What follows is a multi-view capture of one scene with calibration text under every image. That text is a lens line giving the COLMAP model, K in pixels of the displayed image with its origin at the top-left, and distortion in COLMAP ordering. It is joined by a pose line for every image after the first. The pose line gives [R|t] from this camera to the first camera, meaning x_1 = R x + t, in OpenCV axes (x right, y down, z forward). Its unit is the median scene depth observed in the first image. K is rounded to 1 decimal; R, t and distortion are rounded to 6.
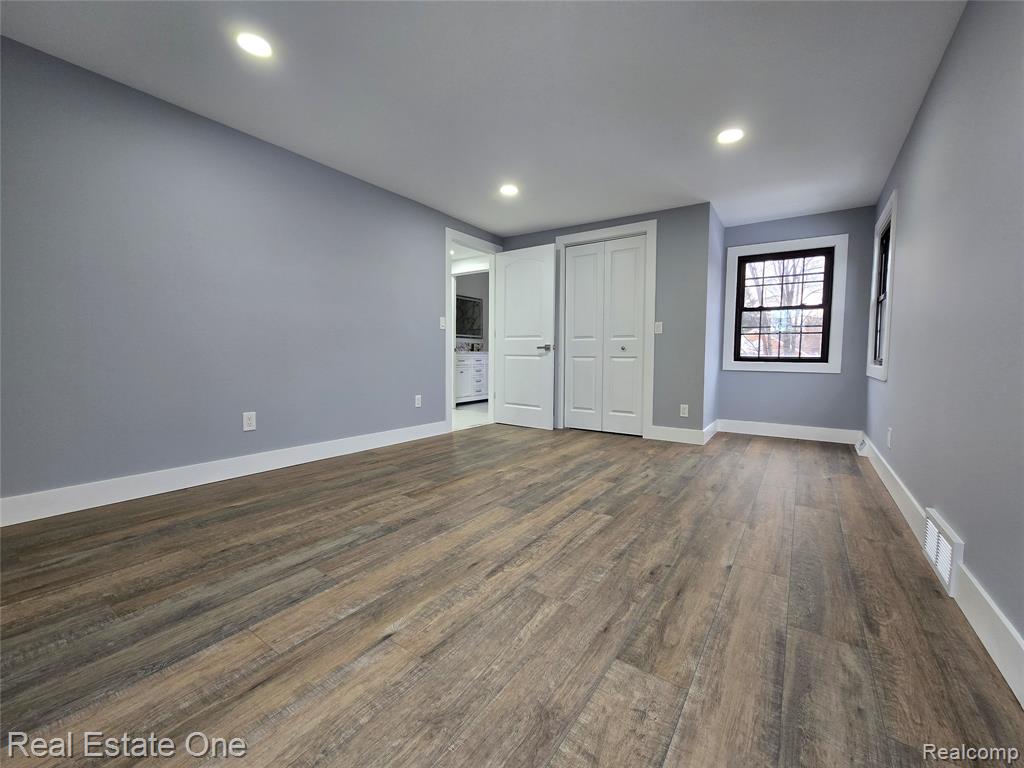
lens RADIAL K [[418.5, 0, 511.6], [0, 418.5, 384.1], [0, 0, 1]] dist [0.000204, 0.001229]
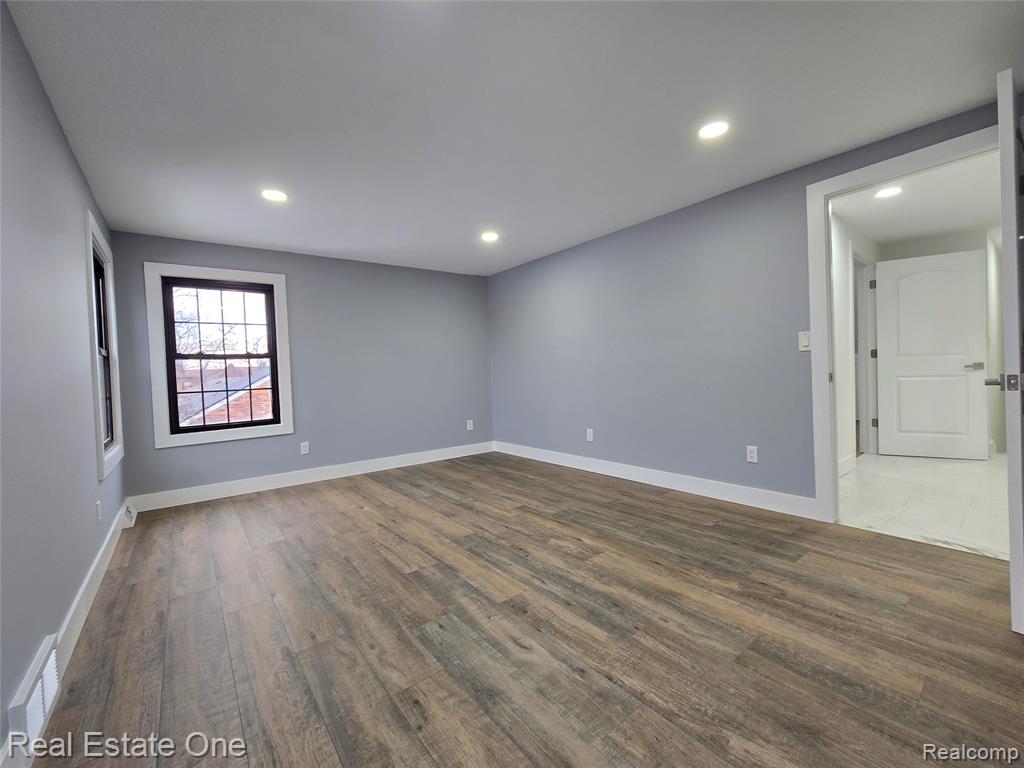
lens RADIAL K [[418.5, 0, 513.6], [0, 418.5, 379.5], [0, 0, 1]] dist [0.000204, 0.001229]
pose [[-0.287611, 0.018965, -0.957559, 0.993192], [-0.032825, 0.999021, 0.029646, -0.163424], [0.957185, 0.039958, -0.286707, 1.346613]]
